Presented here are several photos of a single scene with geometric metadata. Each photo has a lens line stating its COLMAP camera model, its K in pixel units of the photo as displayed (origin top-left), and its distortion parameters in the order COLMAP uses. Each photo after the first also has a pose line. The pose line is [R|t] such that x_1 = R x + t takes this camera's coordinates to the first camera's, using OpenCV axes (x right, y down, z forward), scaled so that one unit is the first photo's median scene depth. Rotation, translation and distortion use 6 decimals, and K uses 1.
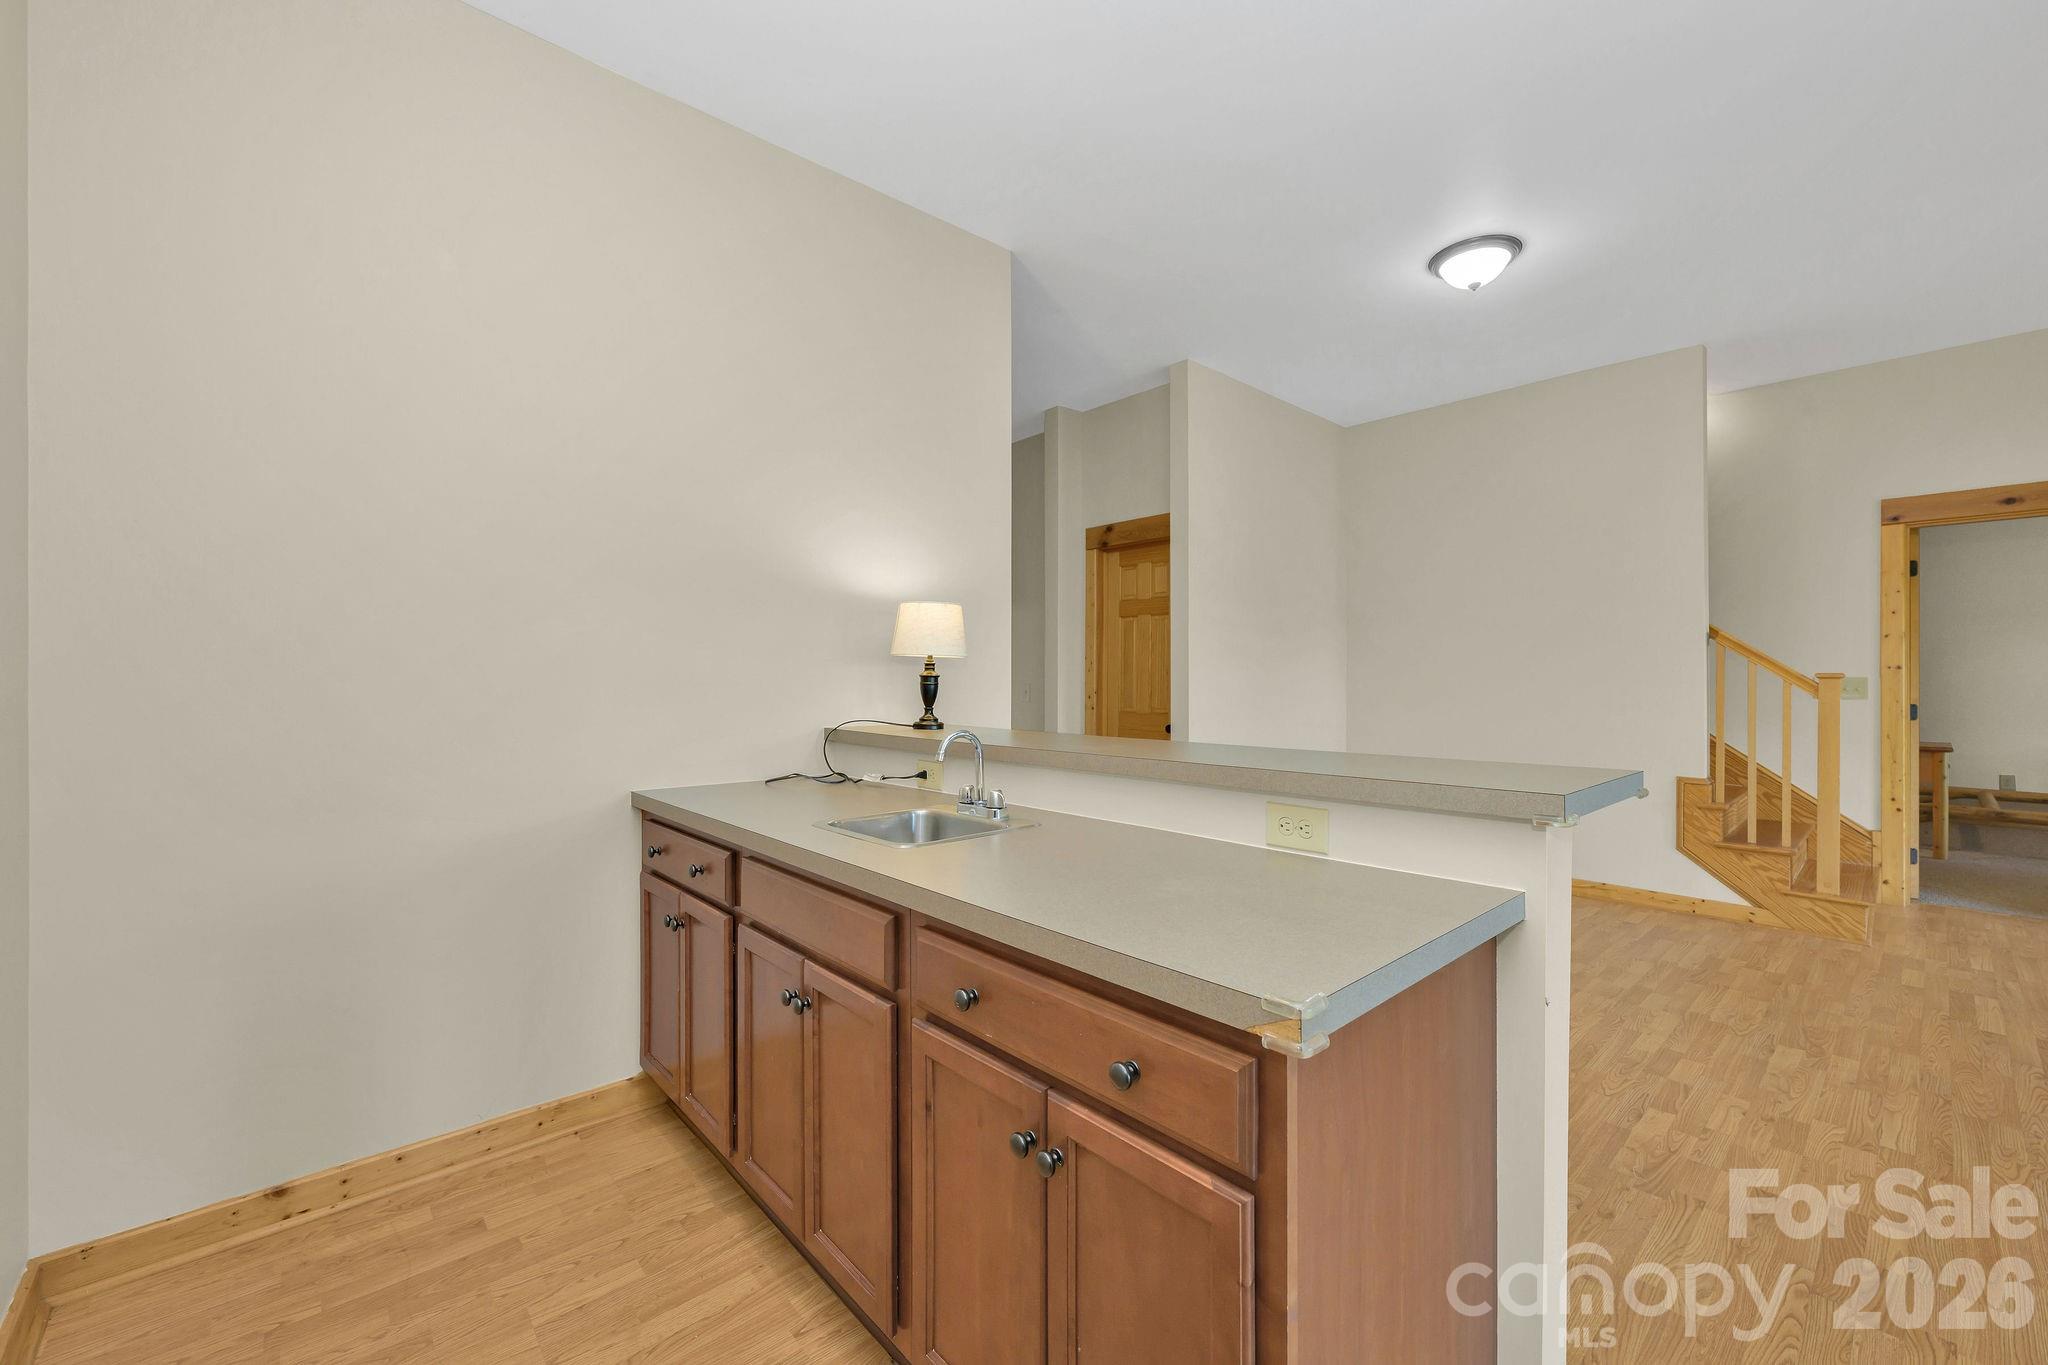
lens RADIAL K [[807.0, 0, 948.8], [0, 807.0, 699.7], [0, 0, 1]] dist [-0.003702, 0.000510]
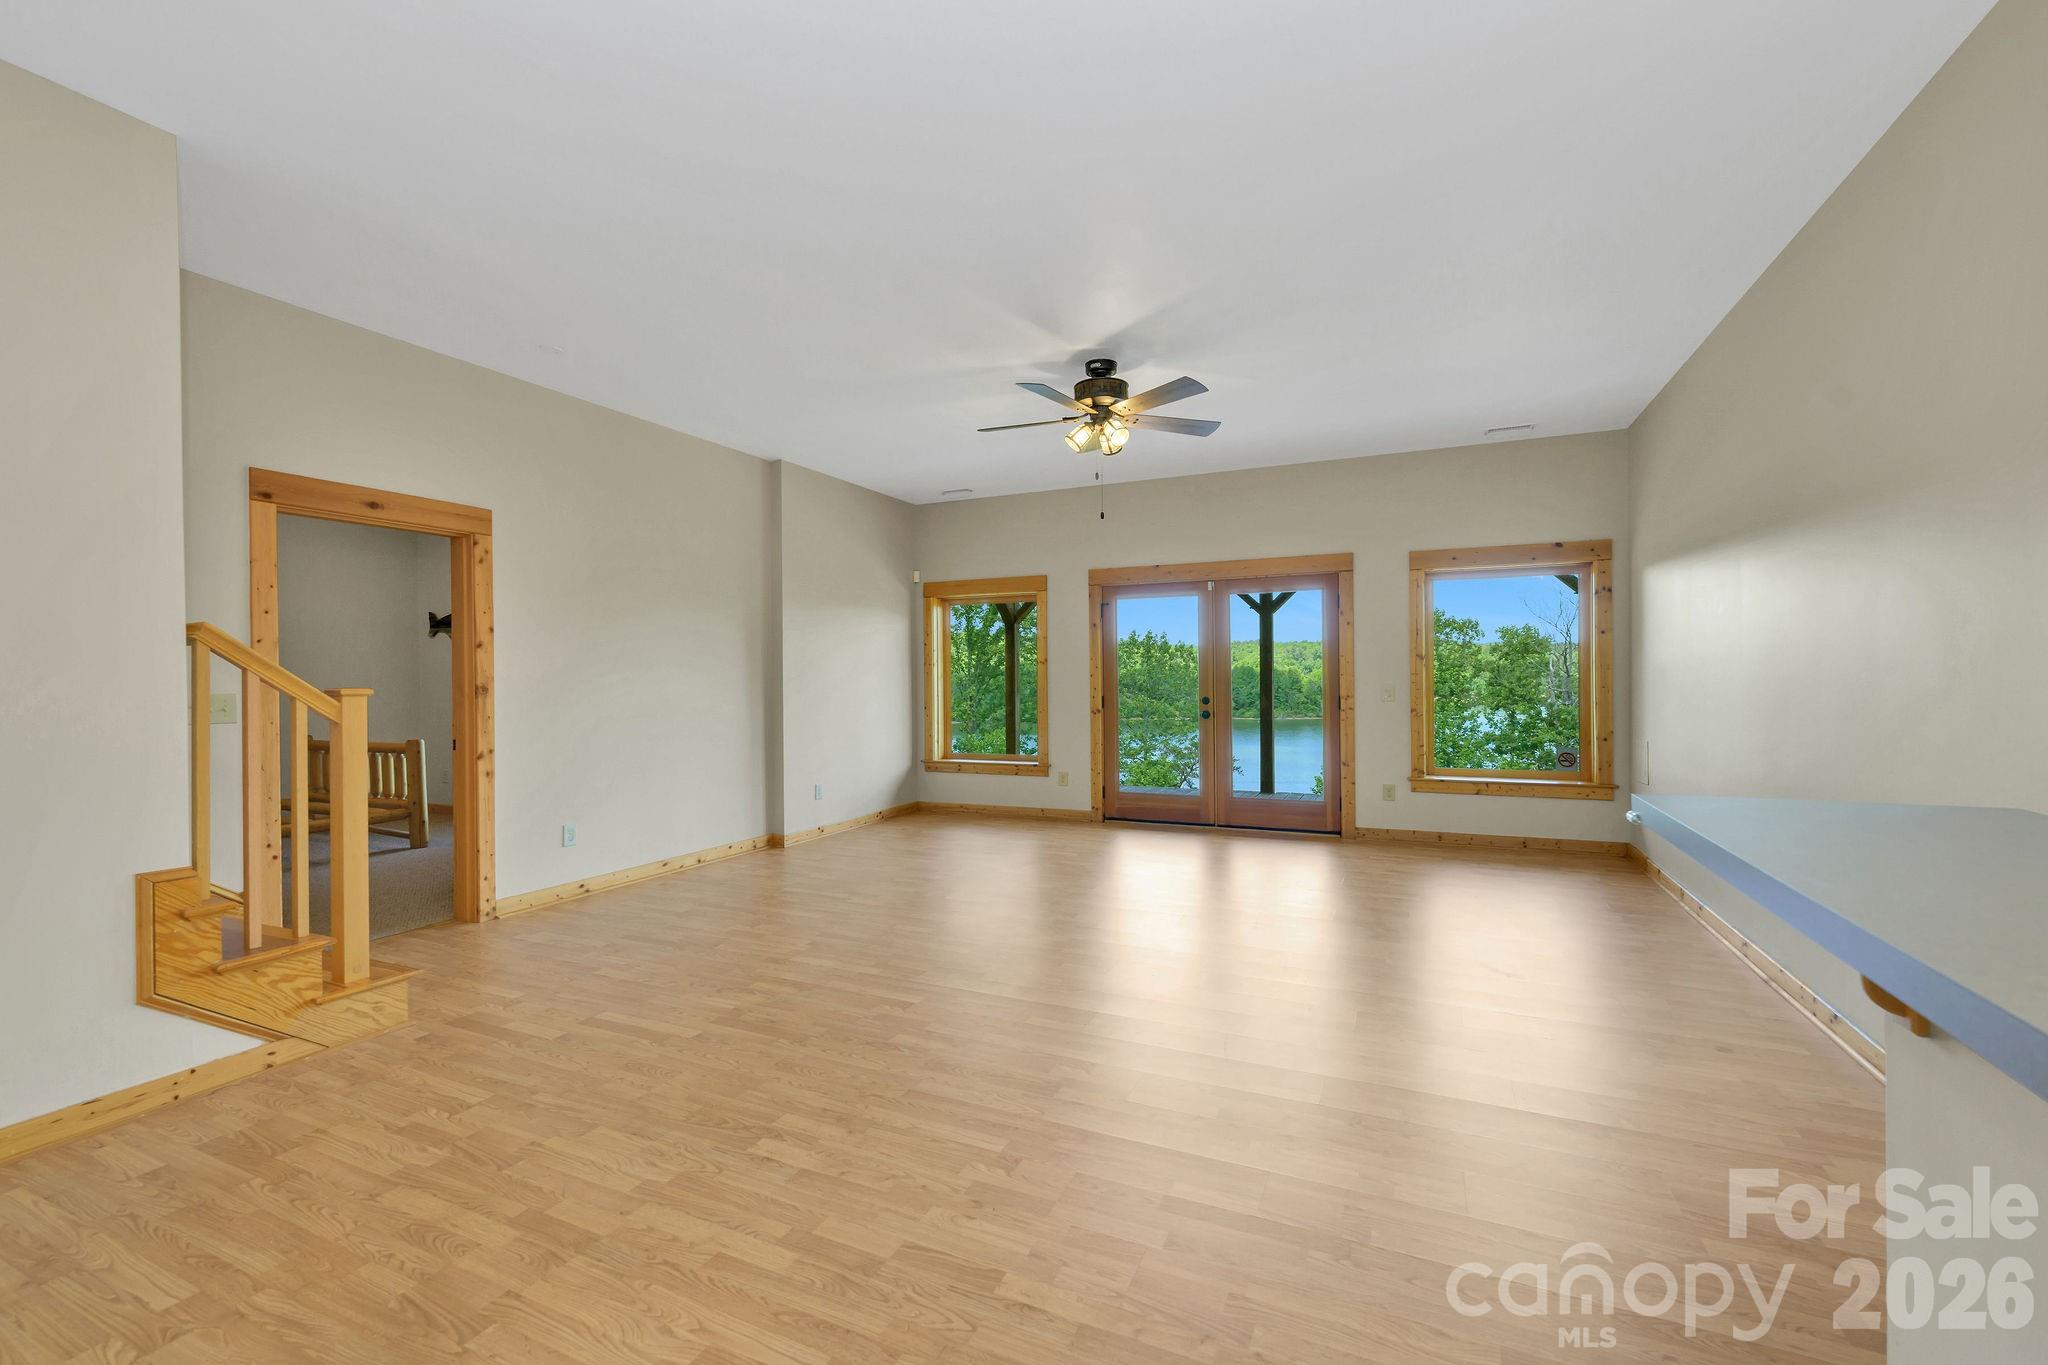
lens RADIAL K [[807.0, 0, 1057.4], [0, 807.0, 666.1], [0, 0, 1]] dist [-0.003702, 0.000510]
pose [[-0.454960, 0.018511, 0.890319, 0.138865], [0.039511, 0.999219, -0.000585, -0.030247], [-0.889635, 0.034912, -0.455336, 0.861283]]
